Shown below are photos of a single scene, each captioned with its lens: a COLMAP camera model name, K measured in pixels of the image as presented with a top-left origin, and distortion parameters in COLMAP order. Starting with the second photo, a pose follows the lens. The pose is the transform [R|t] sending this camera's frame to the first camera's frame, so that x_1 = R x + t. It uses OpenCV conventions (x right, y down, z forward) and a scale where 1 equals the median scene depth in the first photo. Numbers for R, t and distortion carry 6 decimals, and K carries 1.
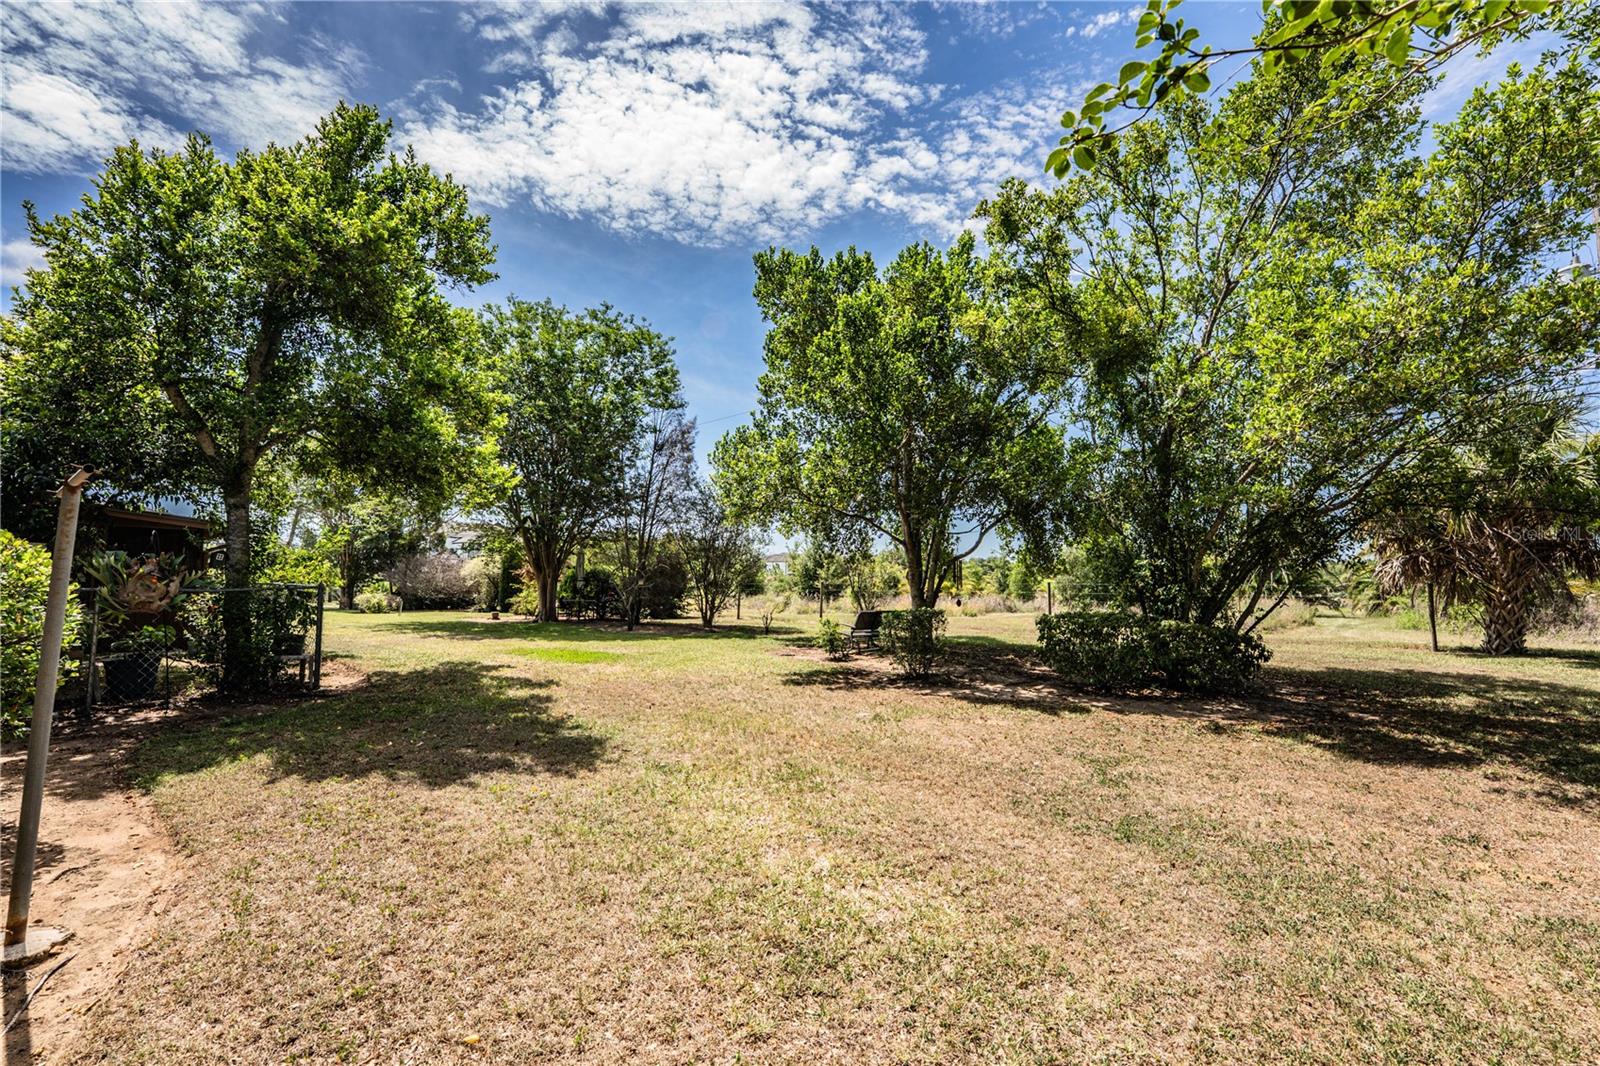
lens RADIAL K [[686.0, 0, 800.0], [0, 686.0, 533.0], [0, 0, 1]] dist [0.000374, 0.000056]
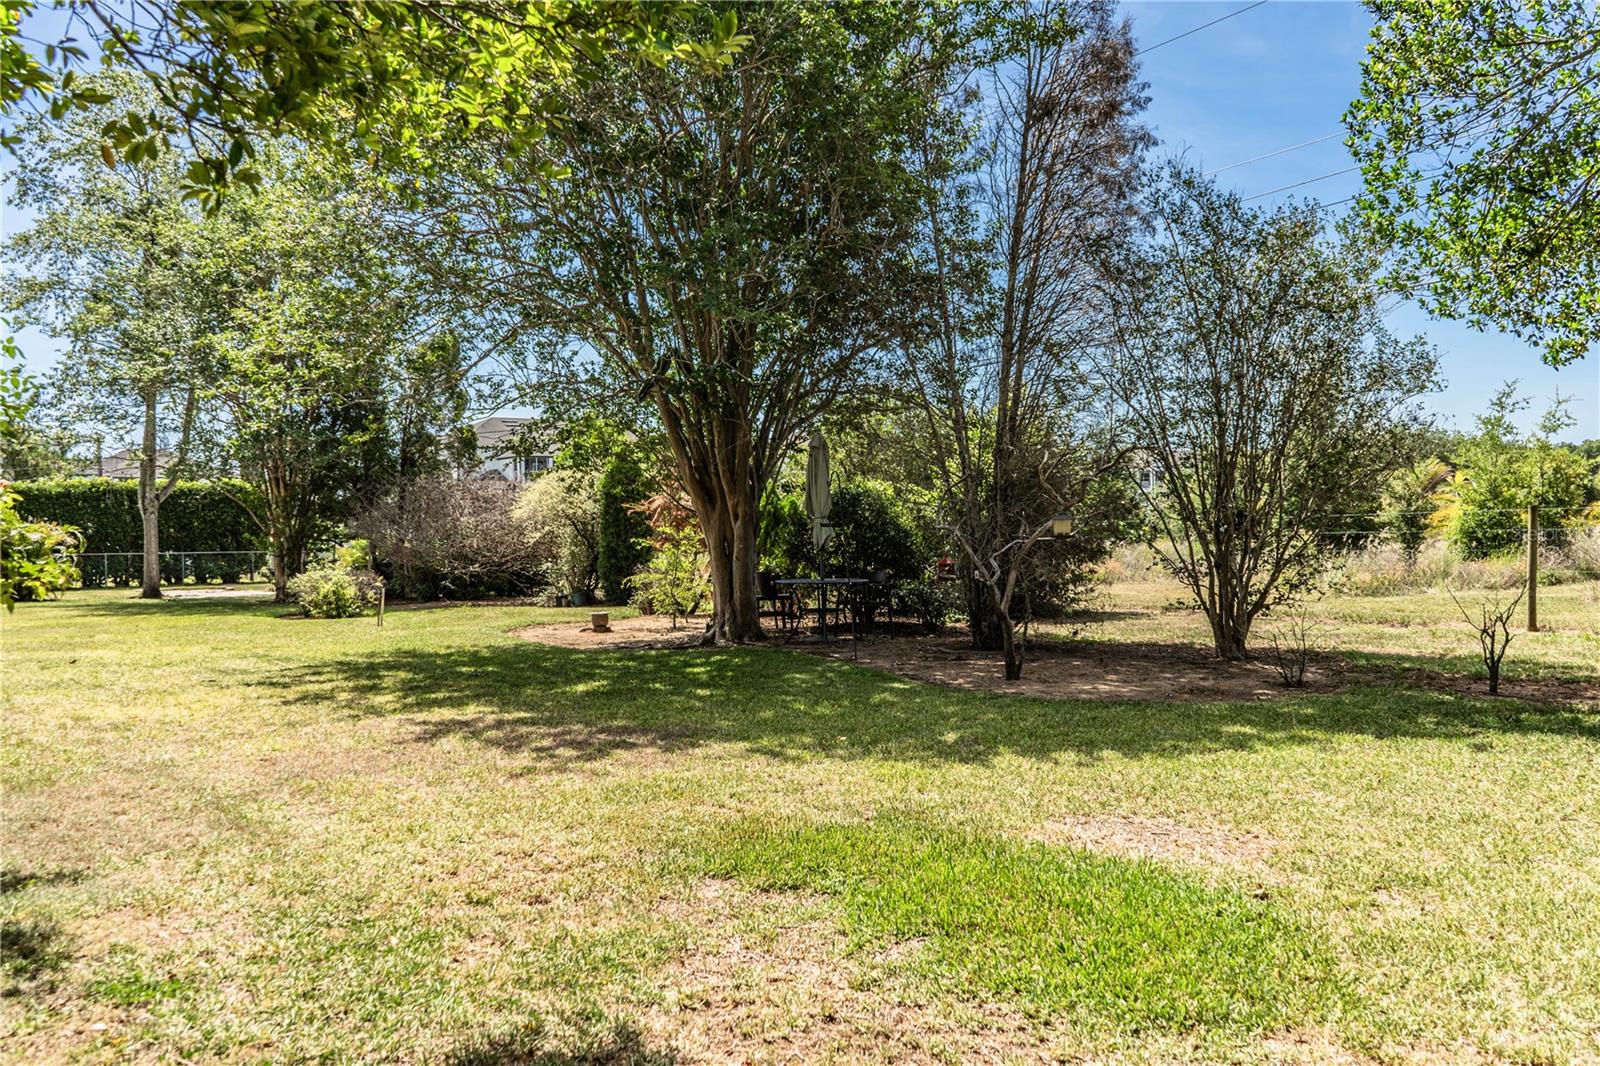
lens RADIAL K [[1299.3, 0, 800.0], [0, 1299.3, 533.0], [0, 0, 1]] dist [-0.005278, -0.001186]
pose [[0.970207, -0.029546, -0.240470, -0.149993], [0.049168, 0.995894, 0.076013, 0.019827], [0.237237, -0.085572, 0.967676, 0.305696]]
